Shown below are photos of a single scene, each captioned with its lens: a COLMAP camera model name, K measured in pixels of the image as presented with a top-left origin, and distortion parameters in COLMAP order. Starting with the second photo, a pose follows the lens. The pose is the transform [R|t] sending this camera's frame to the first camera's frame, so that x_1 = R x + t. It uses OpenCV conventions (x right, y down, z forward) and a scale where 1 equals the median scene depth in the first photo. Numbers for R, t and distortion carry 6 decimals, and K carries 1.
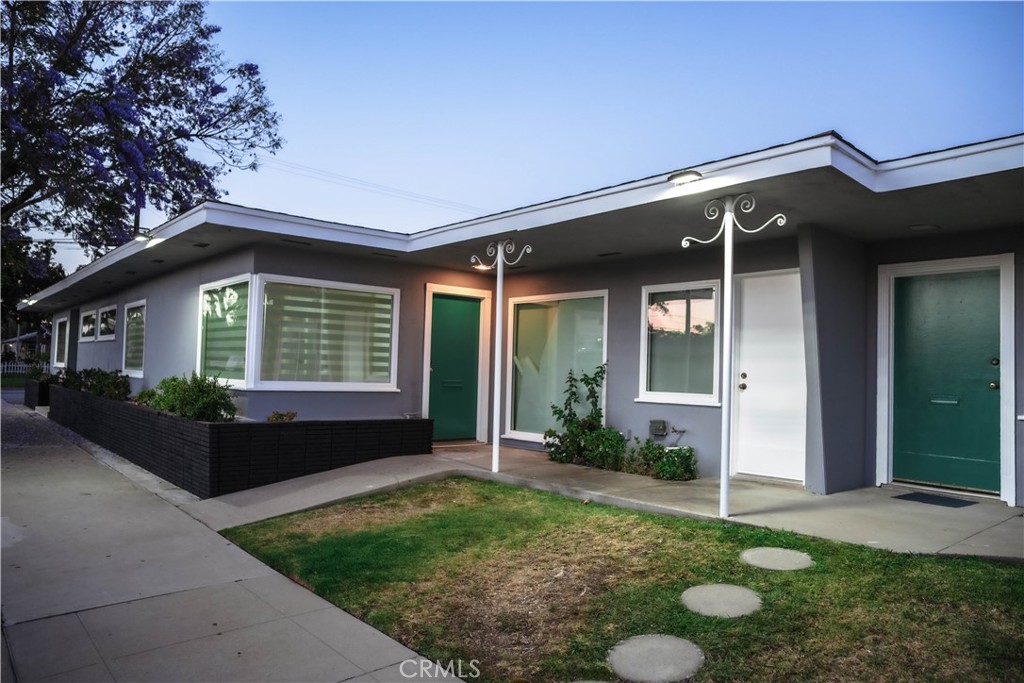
lens RADIAL K [[670.9, 0, 512.0], [0, 670.9, 341.5], [0, 0, 1]] dist [-0.106354, 0.095556]
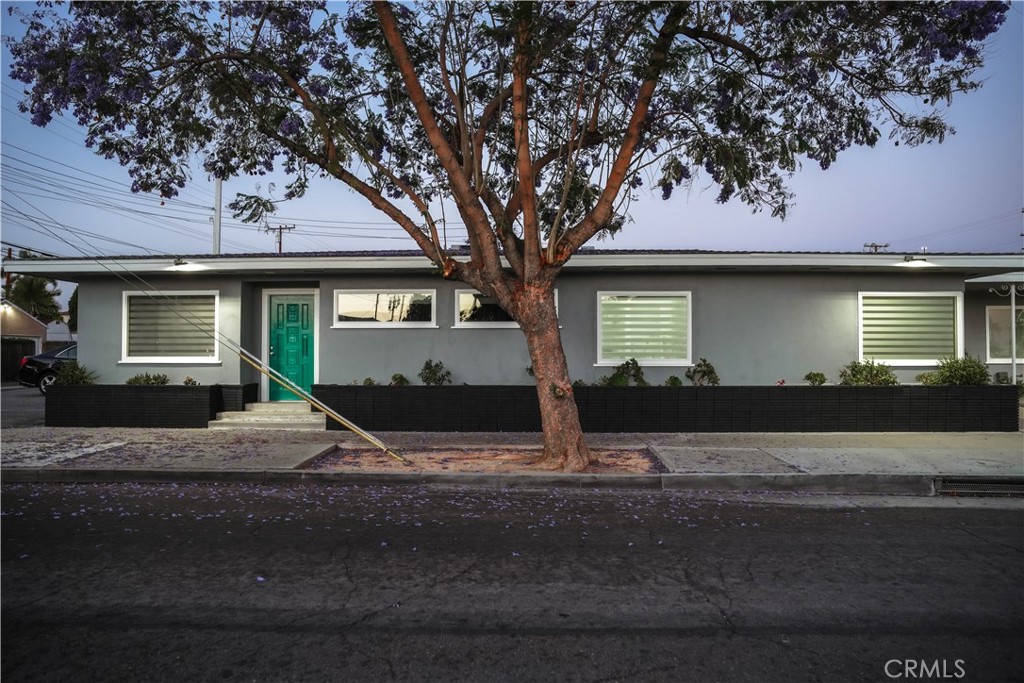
lens RADIAL K [[606.5, 0, 512.0], [0, 606.5, 341.5], [0, 0, 1]] dist [-0.001603, -0.000312]
pose [[0.691656, -0.023395, 0.721848, -1.811344], [-0.013351, 0.998890, 0.045166, -0.031200], [-0.722103, -0.040877, 0.690576, 0.649003]]
